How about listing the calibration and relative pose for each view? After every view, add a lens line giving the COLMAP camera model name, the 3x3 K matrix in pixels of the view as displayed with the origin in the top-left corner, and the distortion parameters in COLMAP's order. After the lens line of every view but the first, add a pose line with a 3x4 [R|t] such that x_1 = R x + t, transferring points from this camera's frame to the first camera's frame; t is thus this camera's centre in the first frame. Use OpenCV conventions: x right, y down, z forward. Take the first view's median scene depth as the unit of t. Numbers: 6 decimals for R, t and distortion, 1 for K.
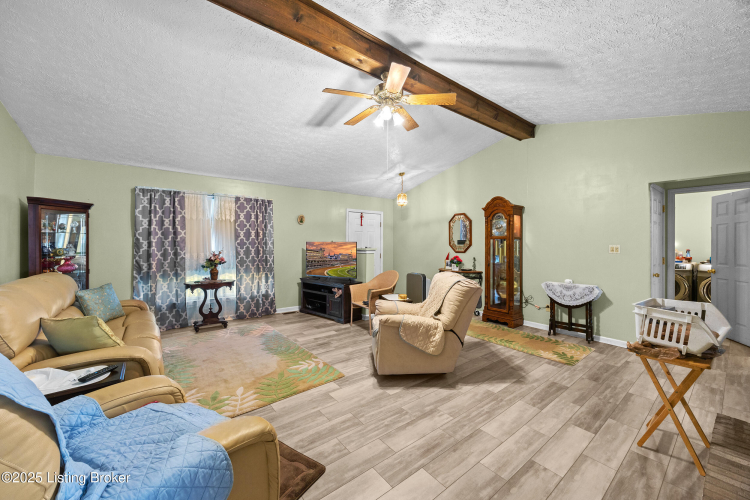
lens RADIAL K [[280.0, 0, 376.7], [0, 280.0, 249.0], [0, 0, 1]] dist [0.000172, -0.000106]
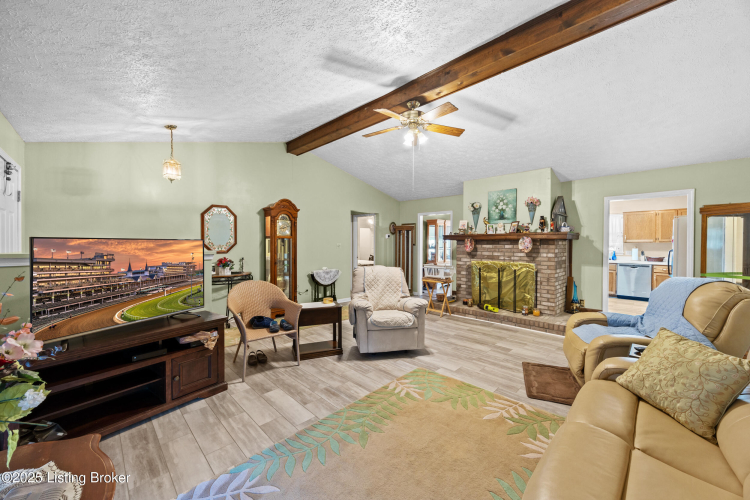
lens RADIAL K [[288.6, 0, 376.6], [0, 288.6, 249.1], [0, 0, 1]] dist [-0.000454, 0.000129]
pose [[-0.099670, -0.021730, 0.994783, -0.825470], [0.025643, 0.999373, 0.024400, -0.012335], [-0.994690, 0.027941, -0.099051, 0.898286]]
